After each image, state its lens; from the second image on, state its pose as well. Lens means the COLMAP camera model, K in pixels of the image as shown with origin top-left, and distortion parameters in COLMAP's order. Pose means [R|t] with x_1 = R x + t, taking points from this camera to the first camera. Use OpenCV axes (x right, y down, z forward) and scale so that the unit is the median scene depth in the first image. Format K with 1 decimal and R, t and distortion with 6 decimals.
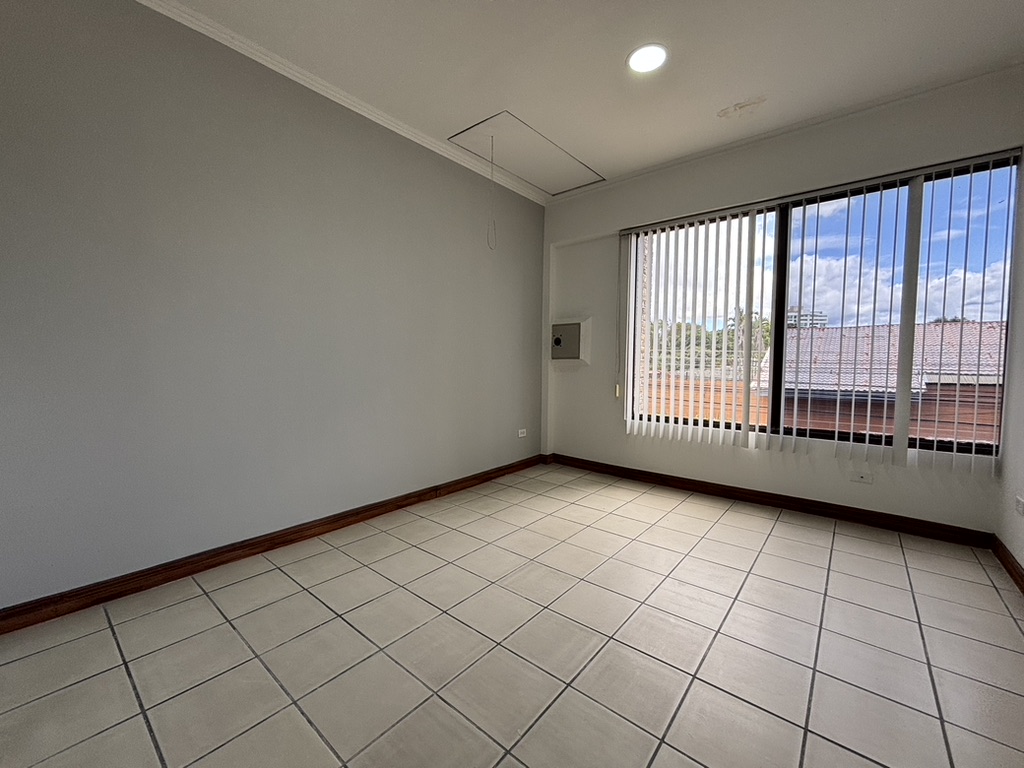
lens RADIAL K [[417.1, 0, 503.1], [0, 417.1, 383.0], [0, 0, 1]] dist [-0.000035, -0.000145]
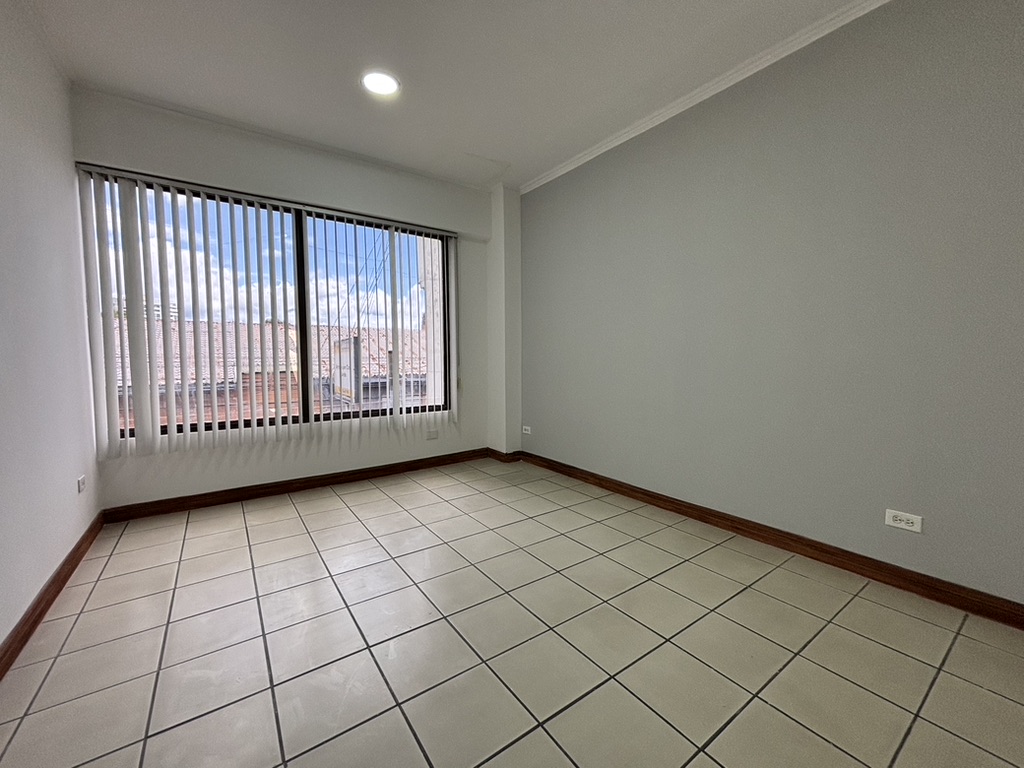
lens RADIAL K [[417.1, 0, 507.1], [0, 417.1, 384.9], [0, 0, 1]] dist [-0.000035, -0.000145]
pose [[0.248753, -0.072011, 0.965886, -0.270120], [0.054321, 0.996700, 0.060319, -0.012542], [-0.967042, 0.037464, 0.251844, 0.222805]]
